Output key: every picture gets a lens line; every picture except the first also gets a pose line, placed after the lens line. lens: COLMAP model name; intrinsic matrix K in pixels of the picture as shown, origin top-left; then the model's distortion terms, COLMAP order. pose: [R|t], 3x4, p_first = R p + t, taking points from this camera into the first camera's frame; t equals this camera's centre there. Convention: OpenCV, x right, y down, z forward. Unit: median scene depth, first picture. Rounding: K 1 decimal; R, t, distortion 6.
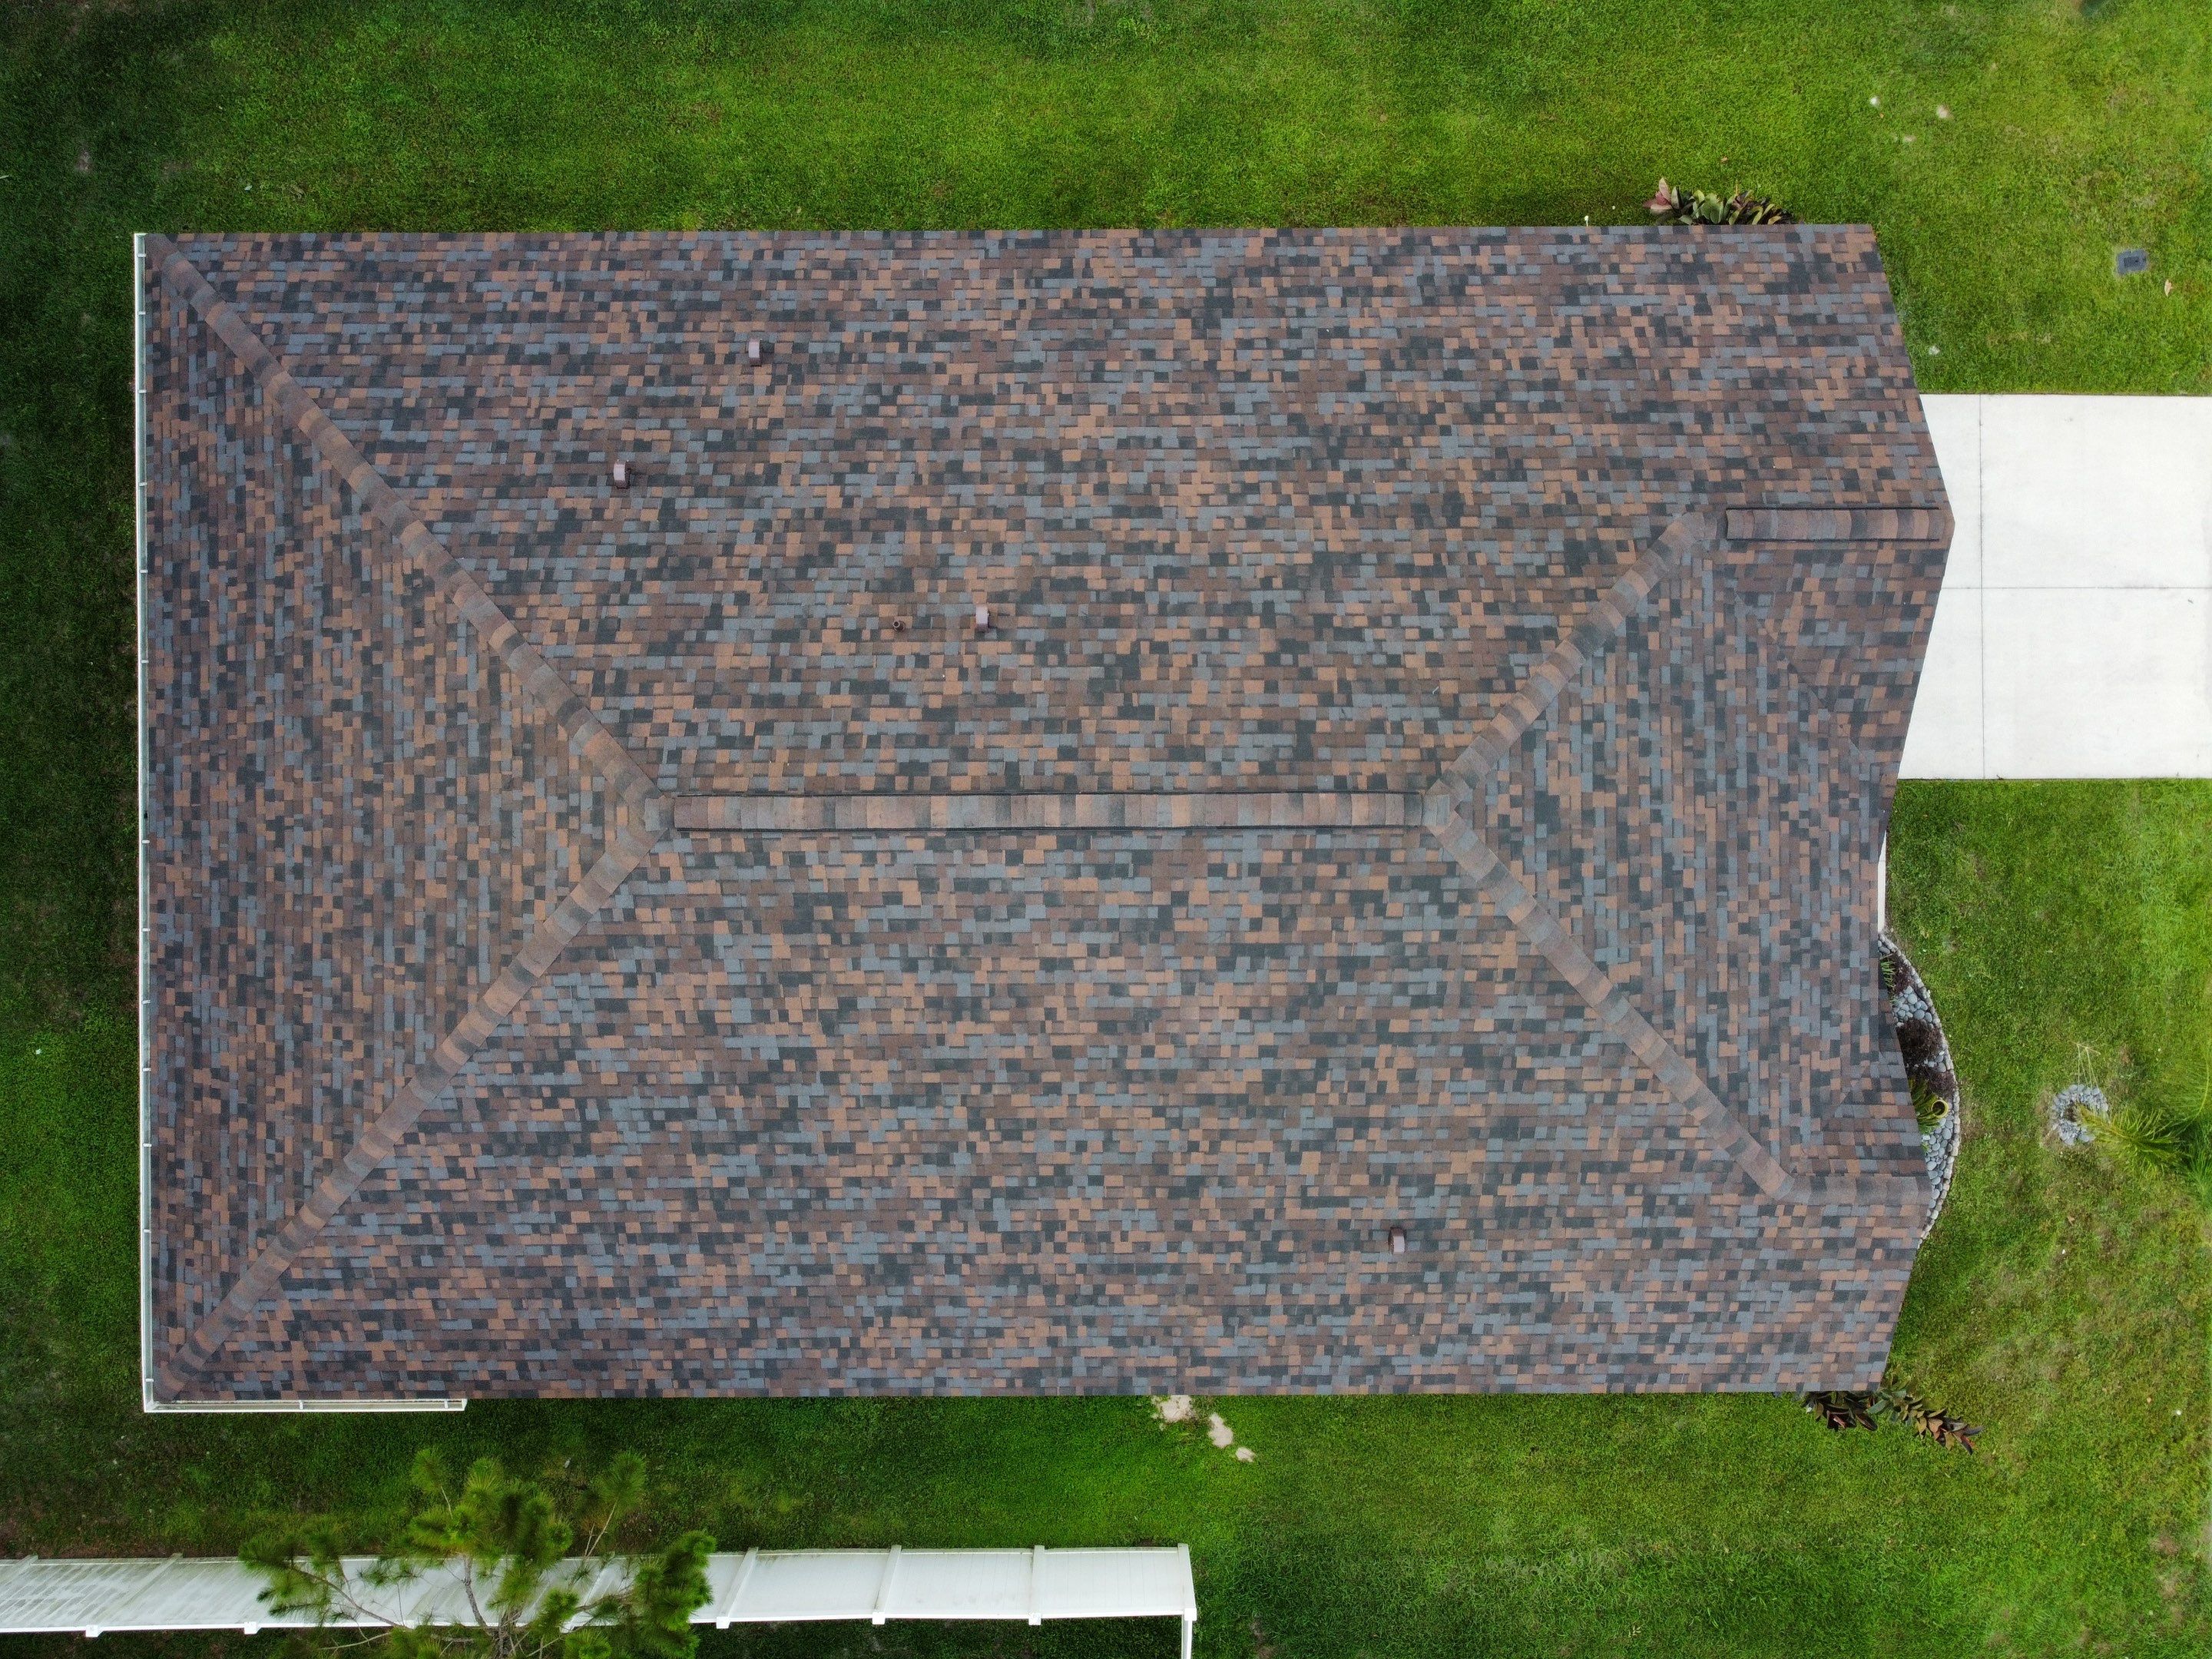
lens RADIAL K [[1685.8, 0, 1077.3], [0, 1685.8, 813.3], [0, 0, 1]] dist [-0.001261, -0.007990]
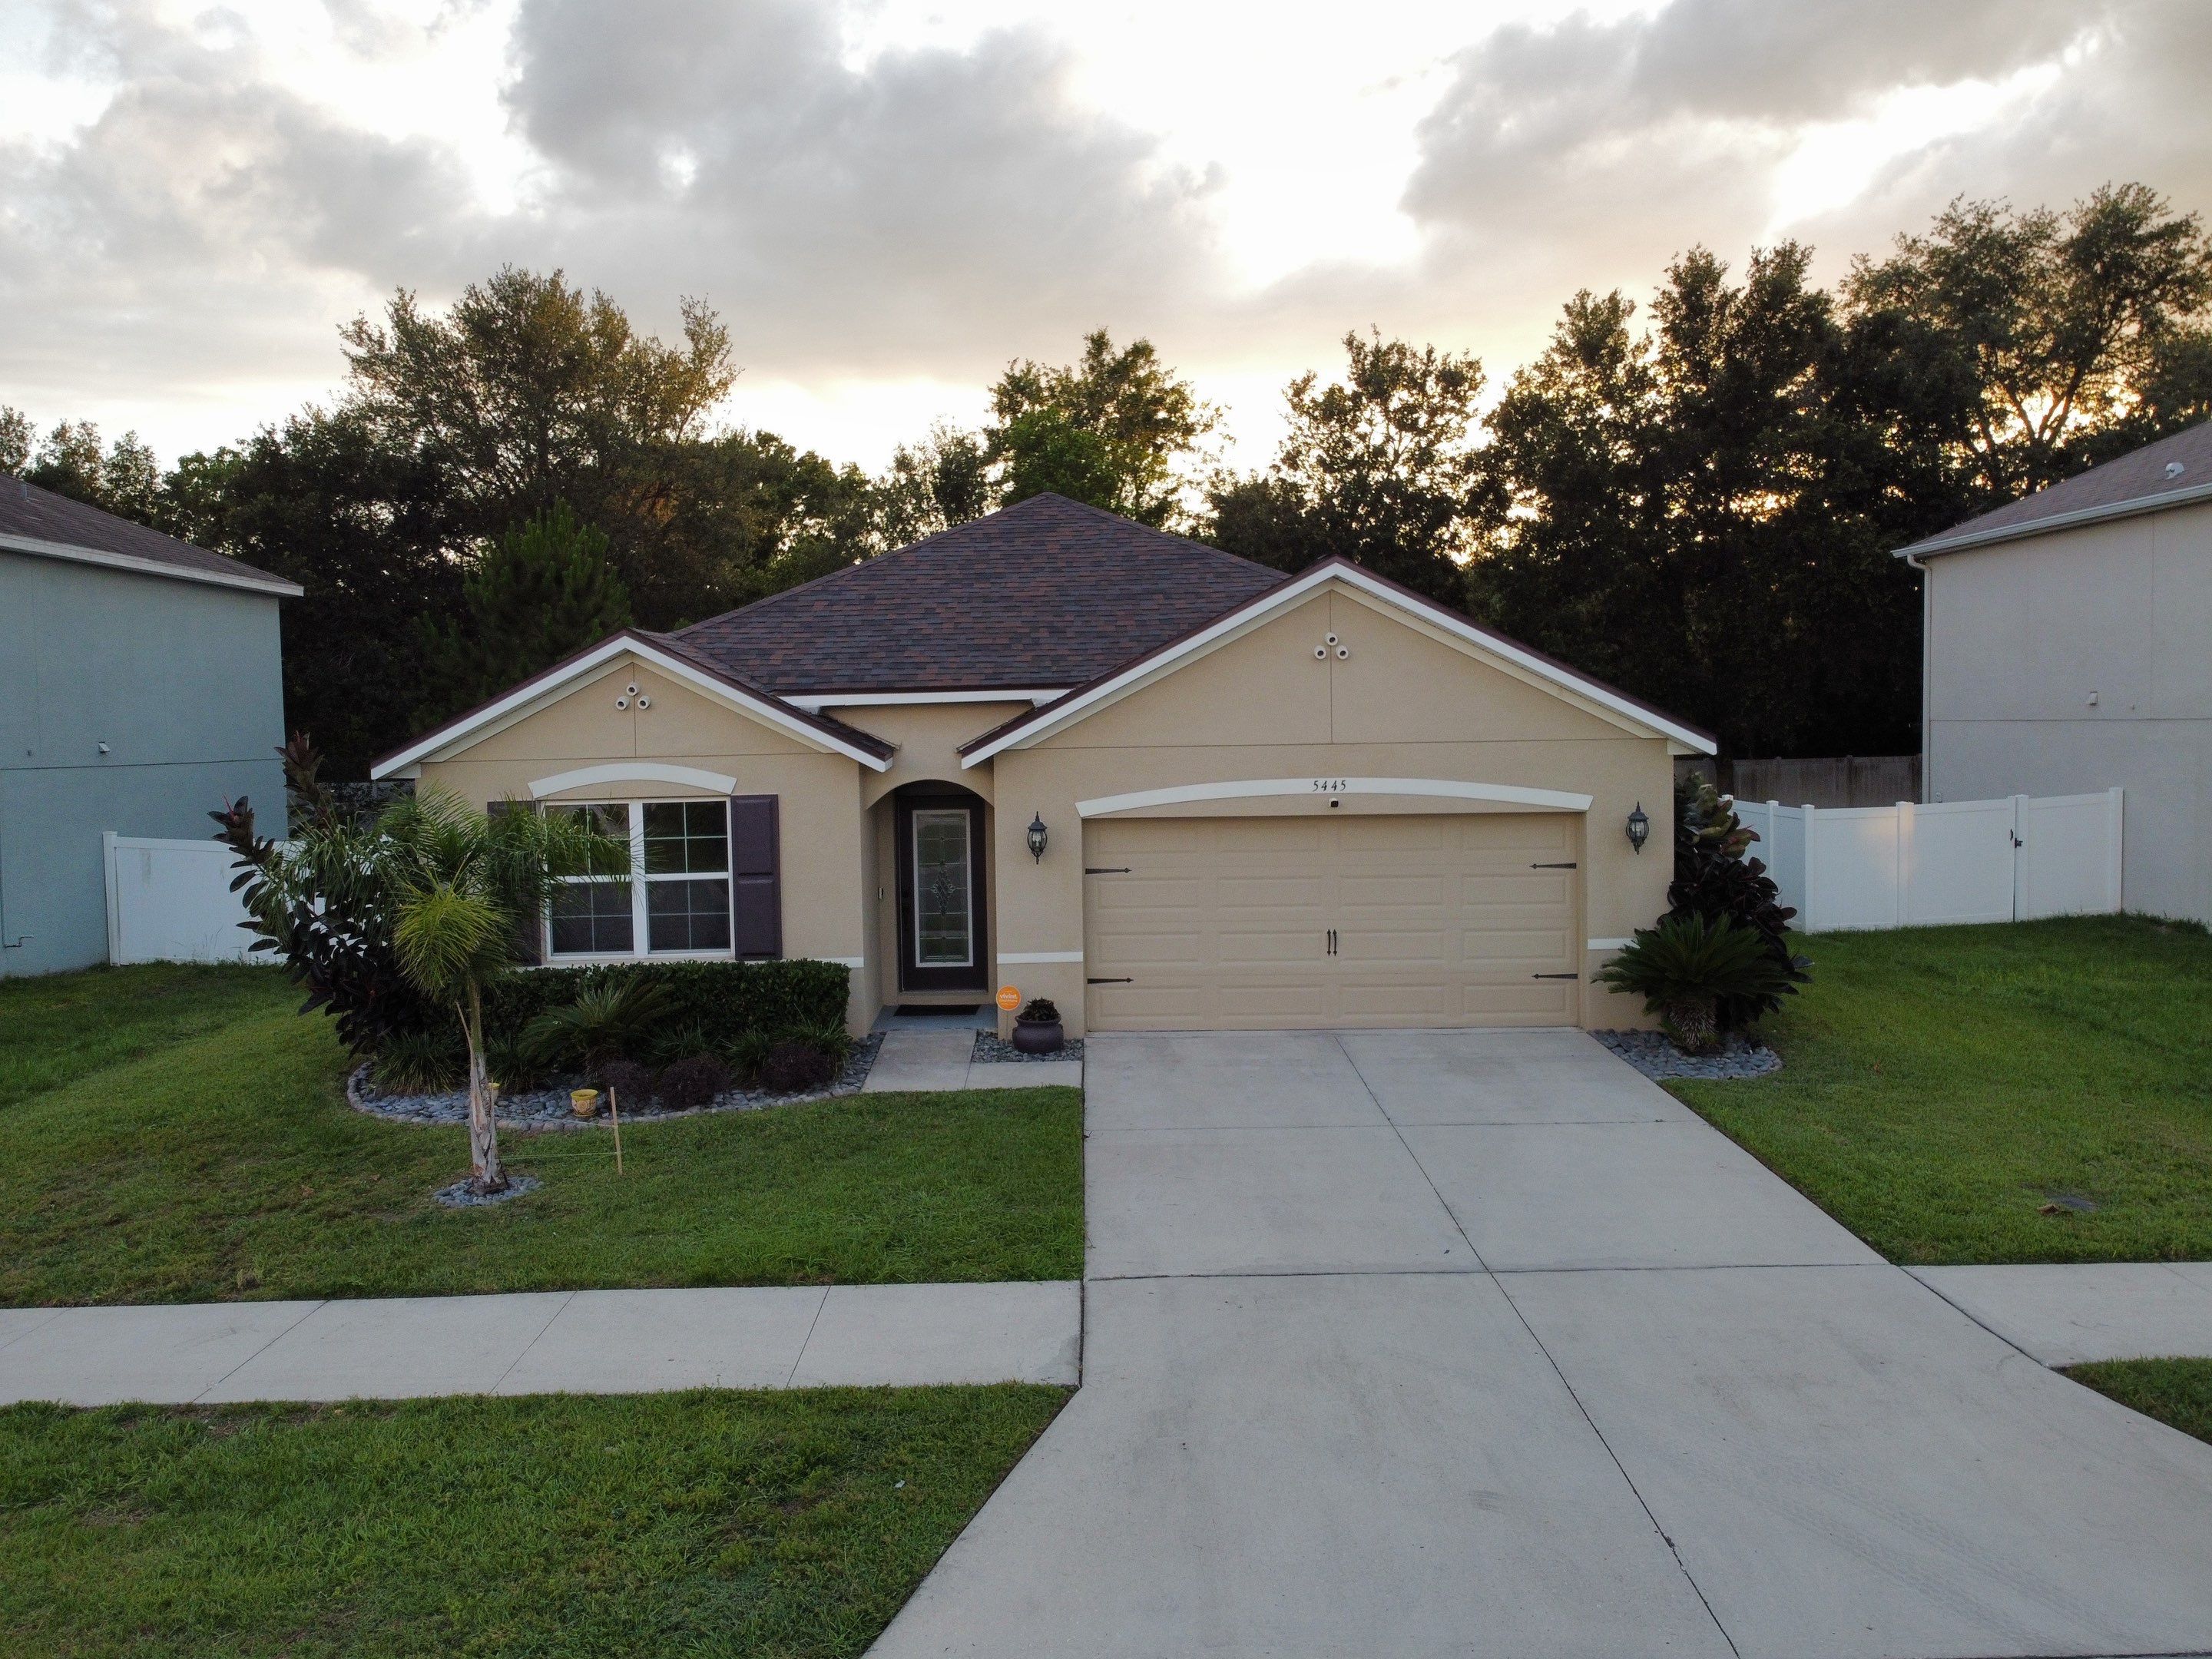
lens RADIAL K [[1685.8, 0, 1073.6], [0, 1685.8, 782.4], [0, 0, 1]] dist [-0.001261, -0.007990]
pose [[-0.011020, 0.035123, -0.999322, 1.417118], [-0.999811, 0.015595, 0.011573, -0.031533], [0.015990, 0.999261, 0.034944, 1.044375]]
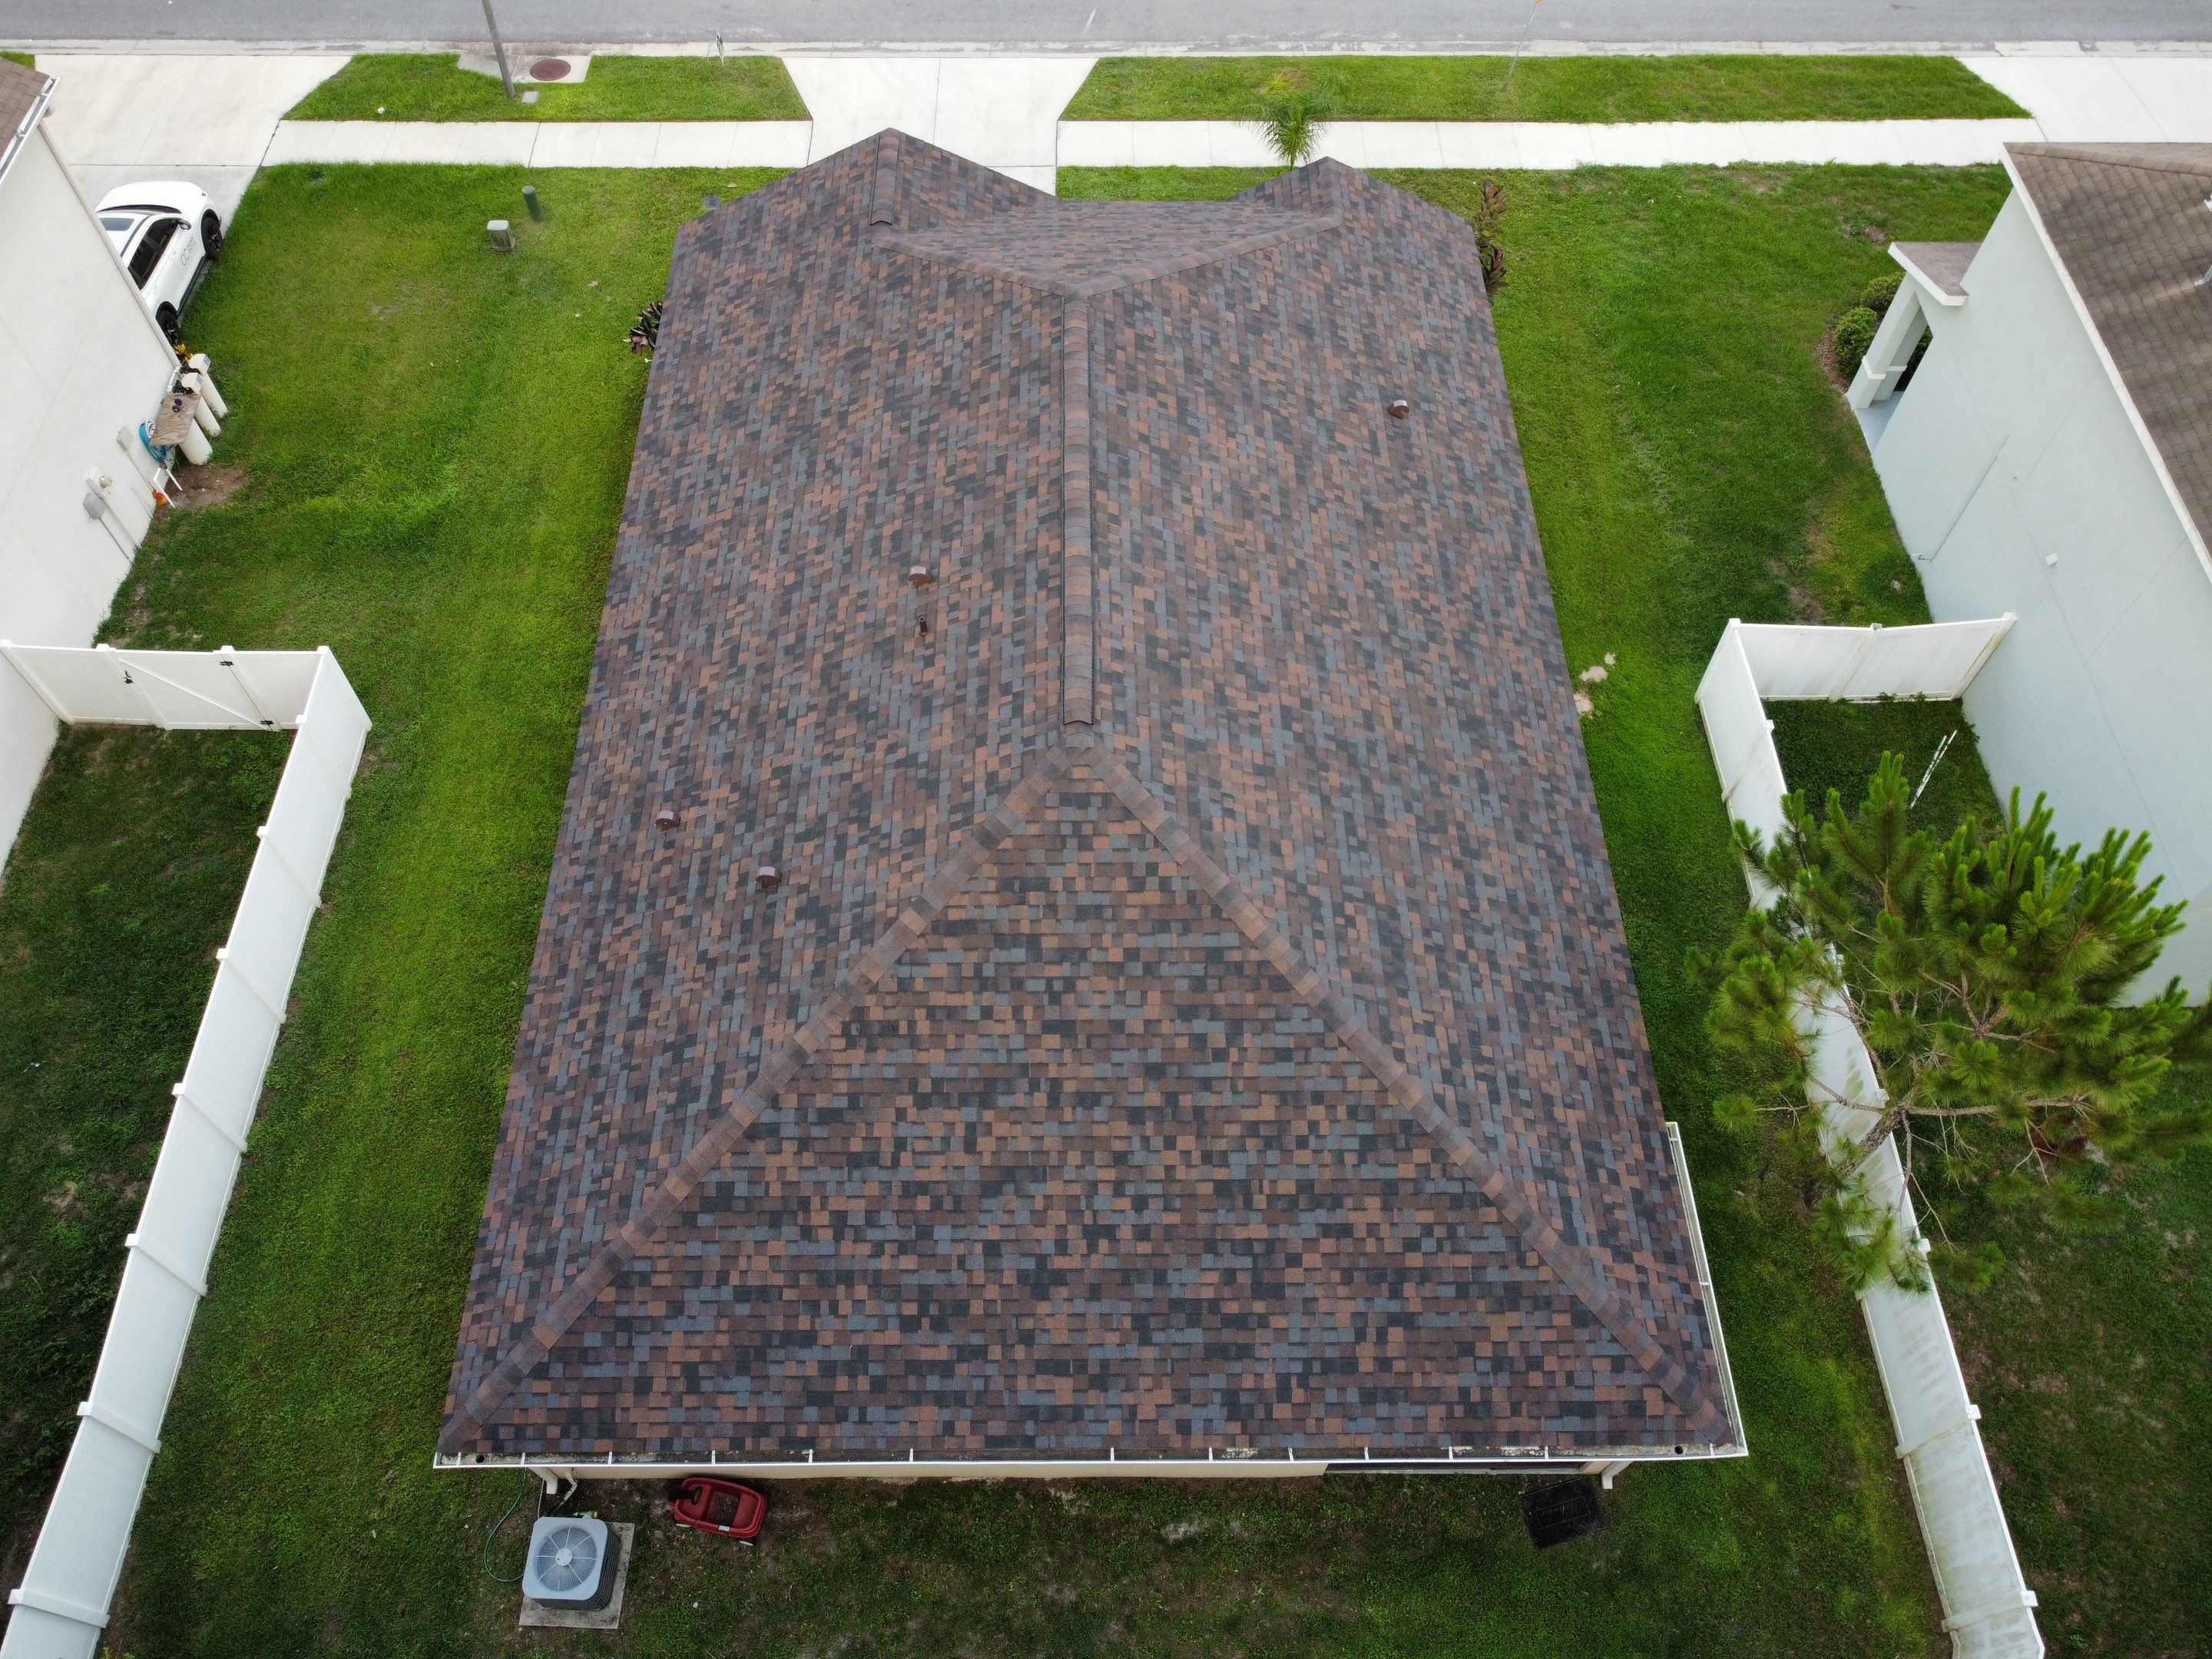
lens RADIAL K [[1685.8, 0, 1082.1], [0, 1685.8, 797.2], [0, 0, 1]] dist [-0.001261, -0.007990]
pose [[-0.001935, -0.826628, 0.562745, -0.815229], [0.999997, -0.002290, 0.000074, 0.001669], [0.001227, 0.562744, 0.826631, 0.066898]]
